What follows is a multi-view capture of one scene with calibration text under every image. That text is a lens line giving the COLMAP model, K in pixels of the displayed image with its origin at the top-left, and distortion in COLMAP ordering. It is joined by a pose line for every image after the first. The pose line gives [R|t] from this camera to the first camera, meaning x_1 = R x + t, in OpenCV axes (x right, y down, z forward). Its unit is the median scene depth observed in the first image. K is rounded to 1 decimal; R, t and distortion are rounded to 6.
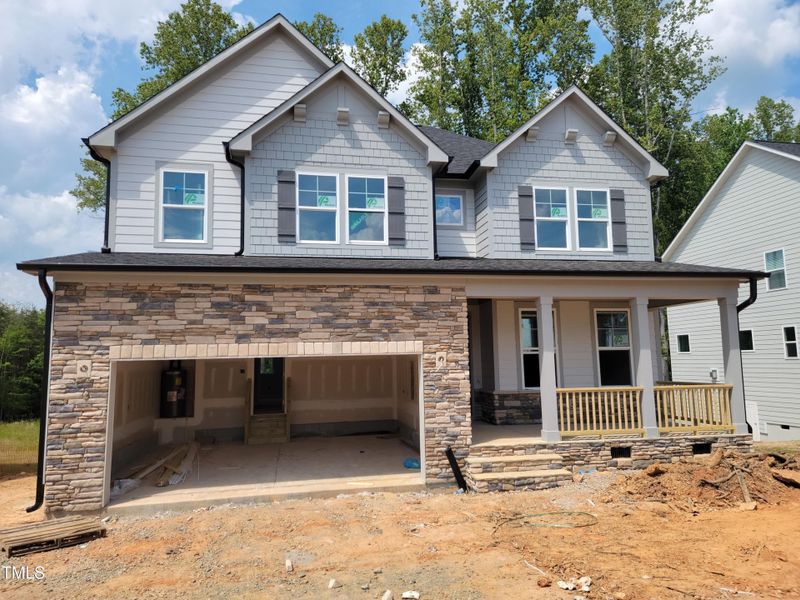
lens RADIAL K [[567.5, 0, 403.0], [0, 567.5, 304.0], [0, 0, 1]] dist [0.003381, 0.000984]
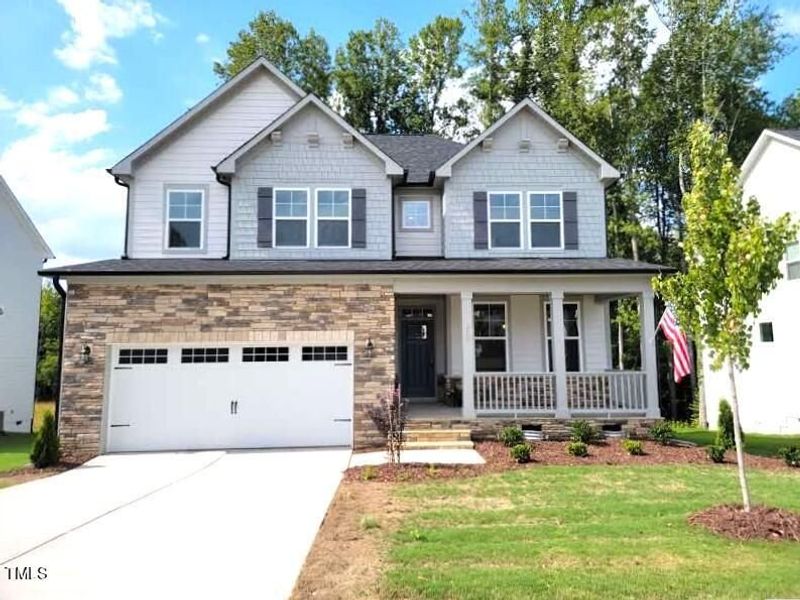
lens RADIAL K [[564.7, 0, 399.4], [0, 564.7, 296.6], [0, 0, 1]] dist [0.000507, -0.001739]
pose [[0.988200, -0.004654, -0.153096, 0.259384], [0.005072, 0.999984, 0.002339, -0.006760], [0.153083, -0.003088, 0.988209, -0.133079]]
